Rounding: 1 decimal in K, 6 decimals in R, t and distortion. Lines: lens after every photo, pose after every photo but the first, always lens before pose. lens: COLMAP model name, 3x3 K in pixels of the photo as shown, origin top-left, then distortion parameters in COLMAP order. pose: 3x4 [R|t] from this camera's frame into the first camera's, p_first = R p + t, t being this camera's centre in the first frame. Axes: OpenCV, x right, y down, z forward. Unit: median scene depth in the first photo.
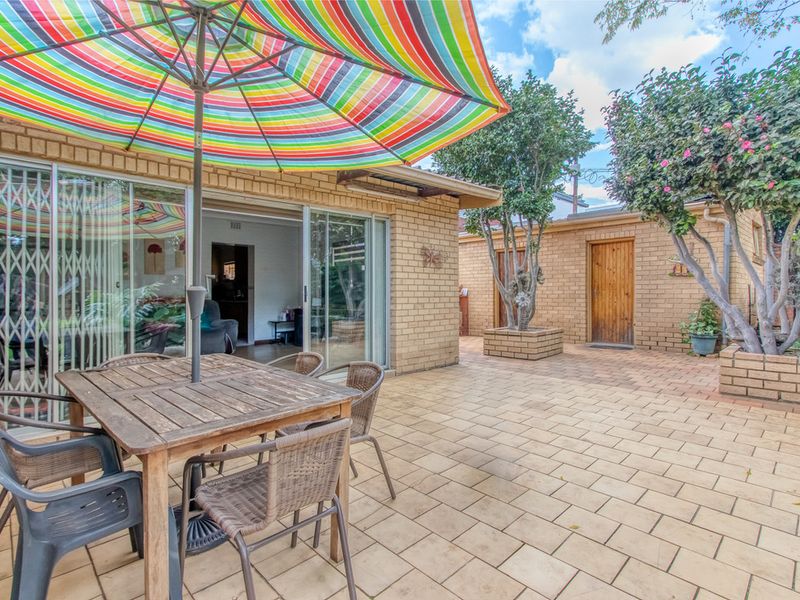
lens RADIAL K [[410.0, 0, 395.4], [0, 410.0, 293.9], [0, 0, 1]] dist [-0.002542, 0.000437]
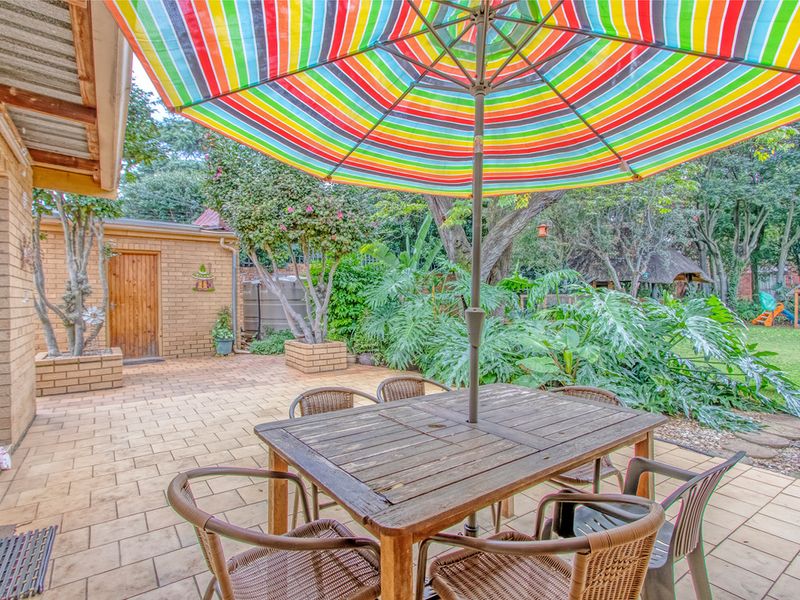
lens RADIAL K [[410.0, 0, 396.9], [0, 410.0, 300.6], [0, 0, 1]] dist [-0.002542, 0.000437]
pose [[0.155363, -0.000420, 0.987857, -0.361249], [0.006641, 0.999978, -0.000619, -0.010971], [-0.987835, 0.006656, 0.155362, 0.259007]]
